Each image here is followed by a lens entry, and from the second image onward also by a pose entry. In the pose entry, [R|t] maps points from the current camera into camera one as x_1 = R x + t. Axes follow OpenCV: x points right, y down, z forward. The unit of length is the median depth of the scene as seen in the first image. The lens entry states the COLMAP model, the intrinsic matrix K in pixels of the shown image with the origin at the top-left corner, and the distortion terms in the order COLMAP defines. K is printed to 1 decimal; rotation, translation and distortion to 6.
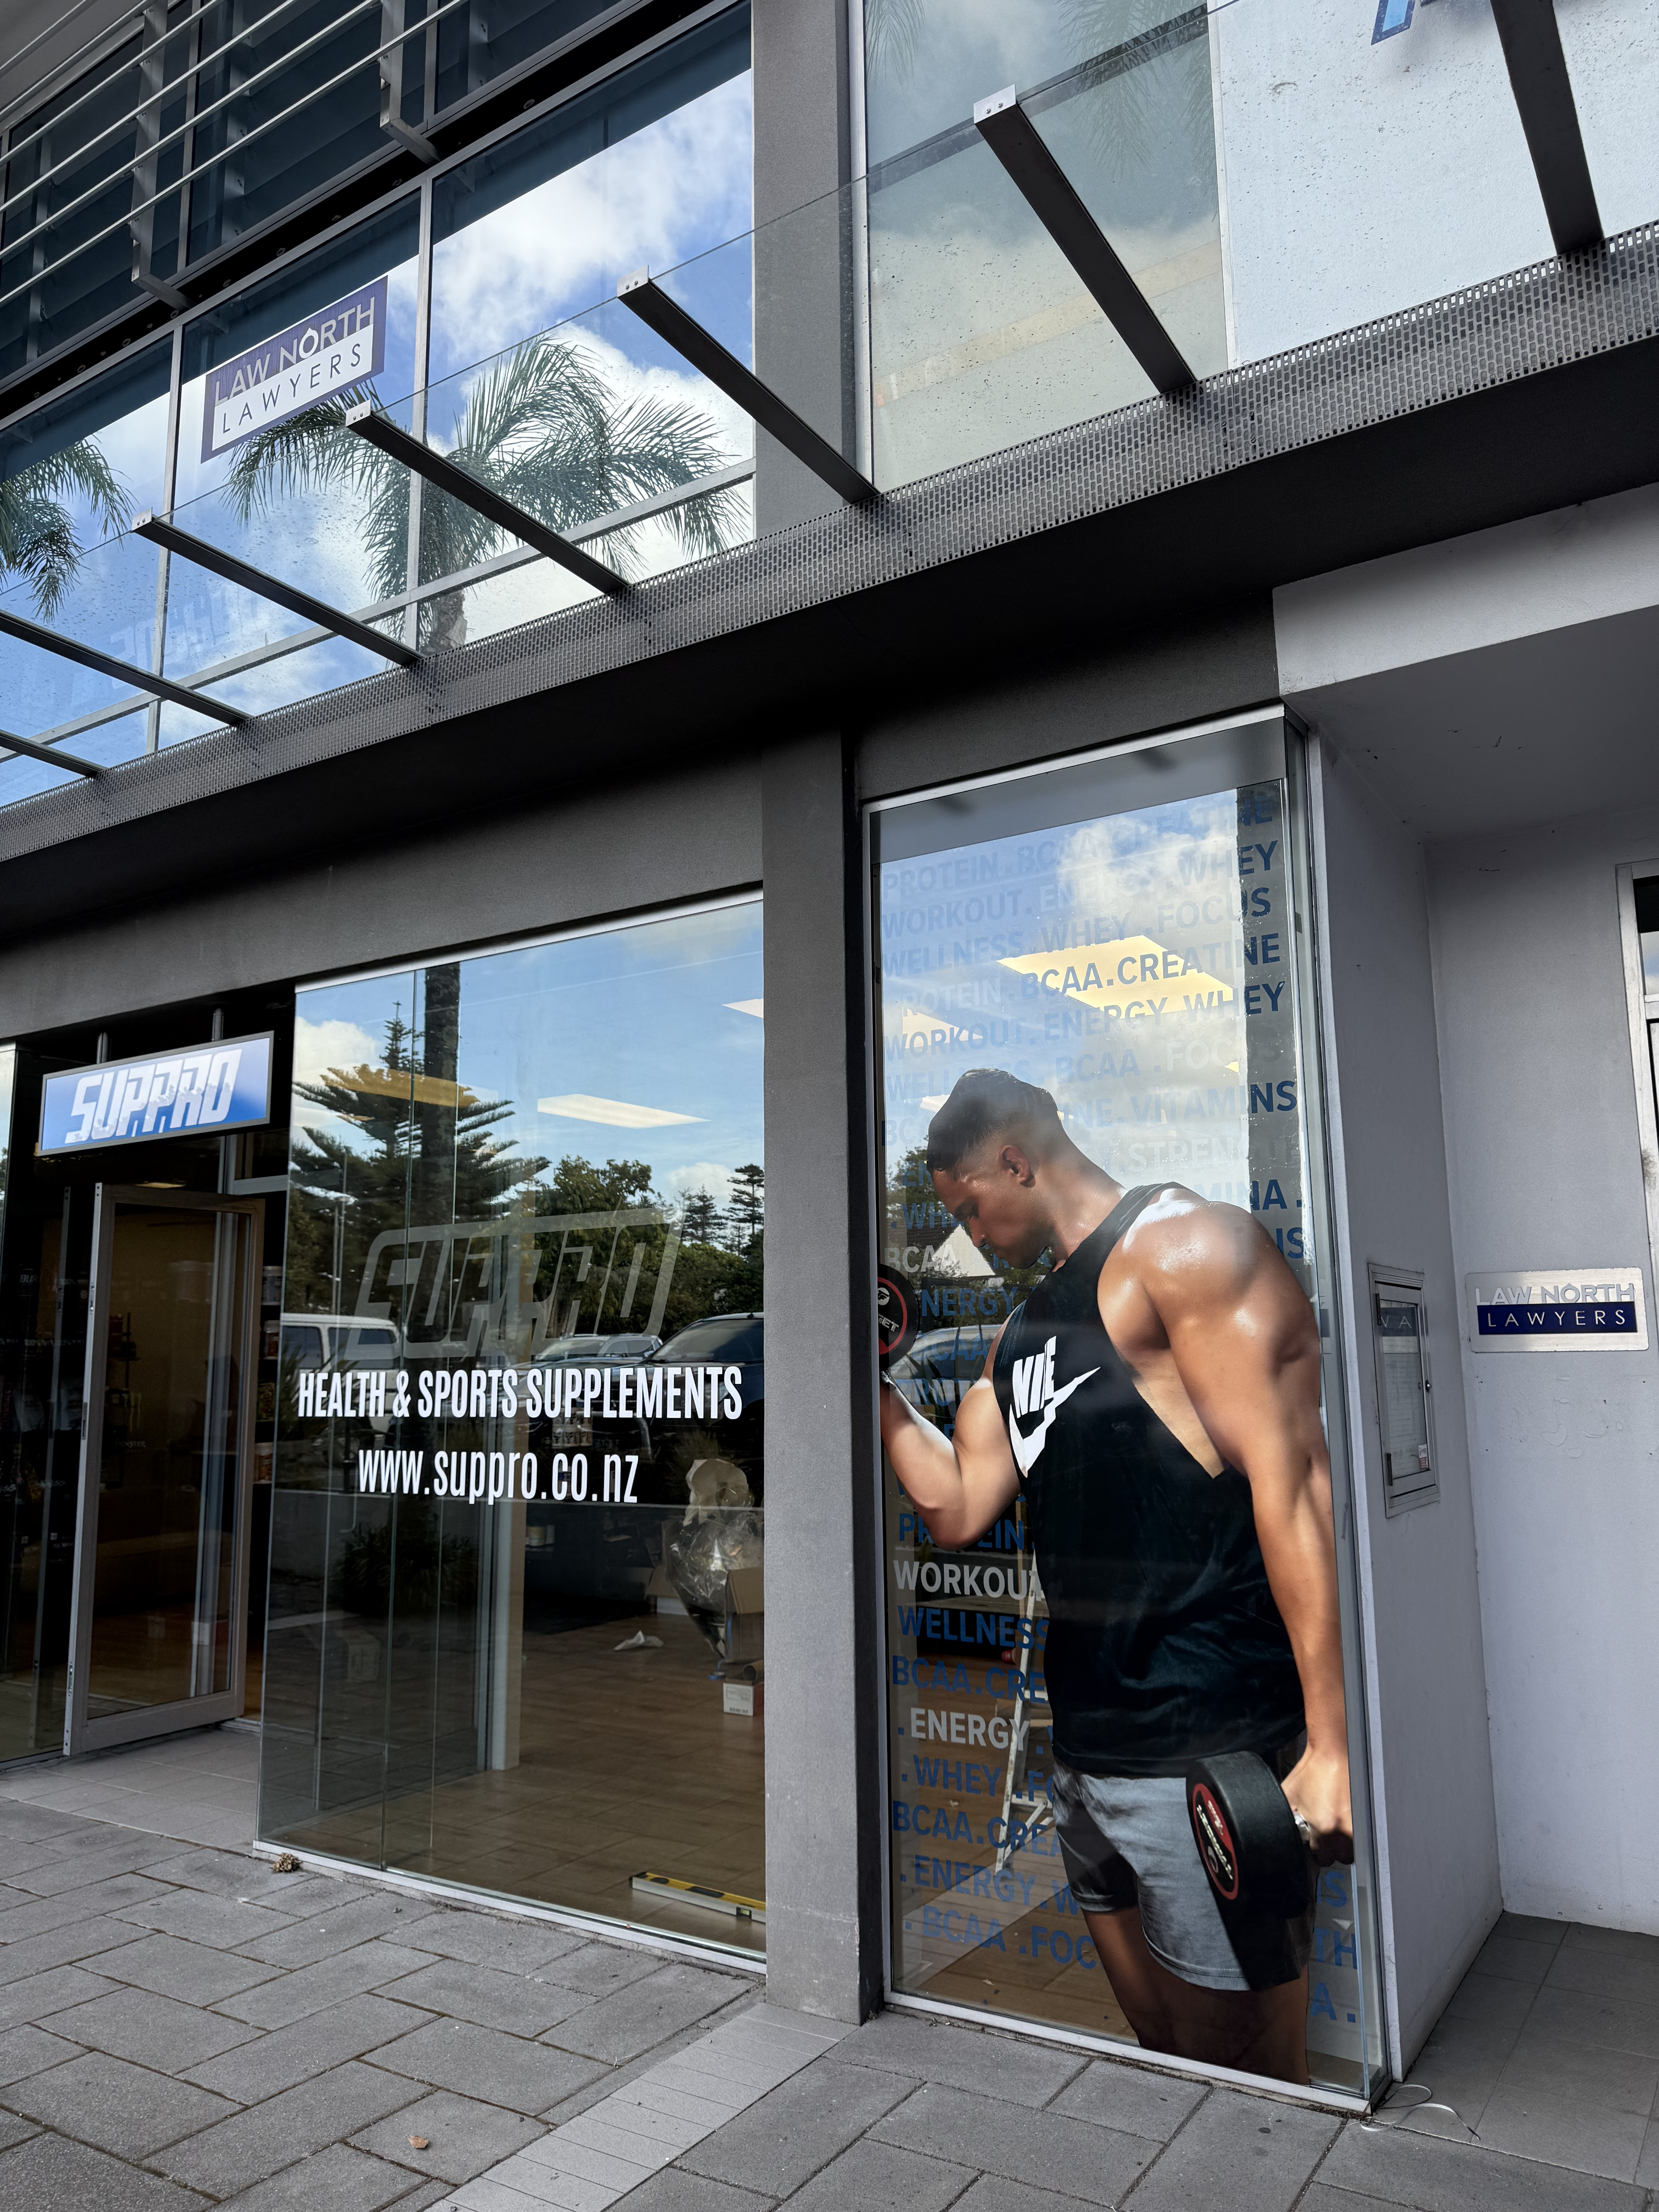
lens RADIAL K [[1553.3, 0, 829.5], [0, 1553.3, 1106.0], [0, 0, 1]] dist [0.117597, -0.173265]
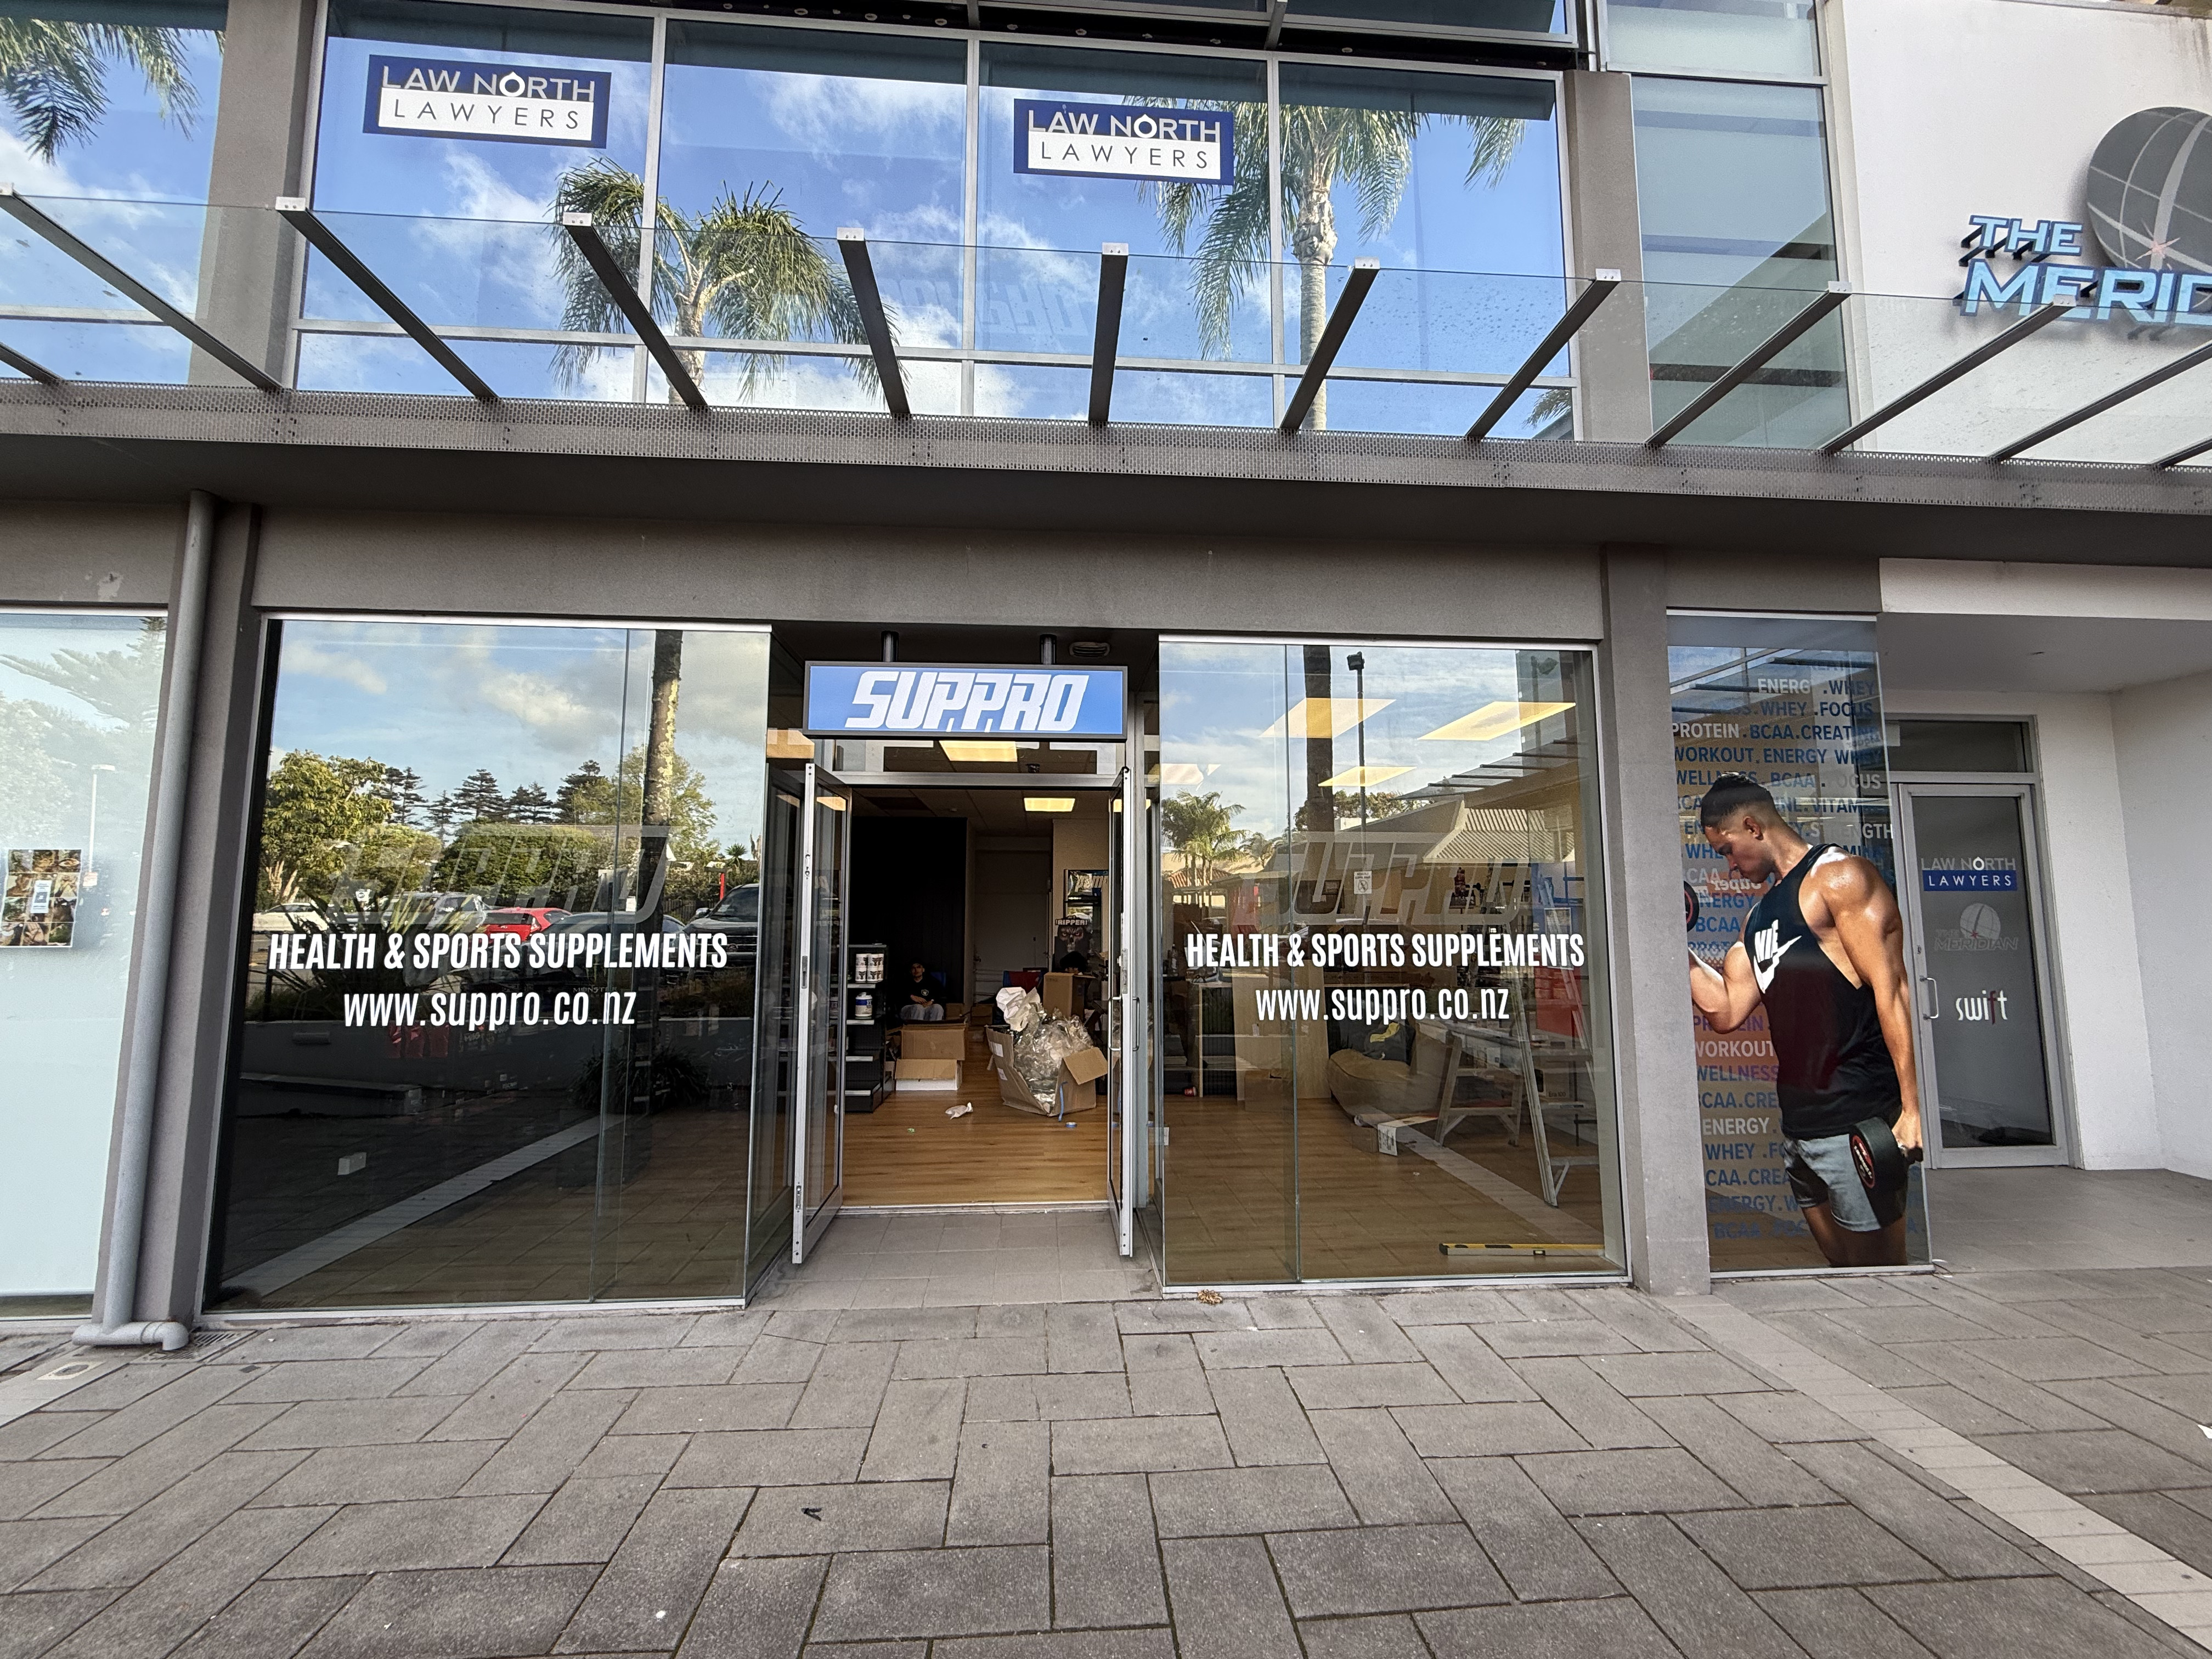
lens RADIAL K [[803.1, 0, 1101.9], [0, 803.1, 856.8], [0, 0, 1]] dist [0.000939, 0.000160]
pose [[0.802502, 0.066332, 0.592950, -0.904327], [-0.105688, 0.993889, 0.031853, 0.104775], [-0.587214, -0.088230, 0.804609, 0.580110]]
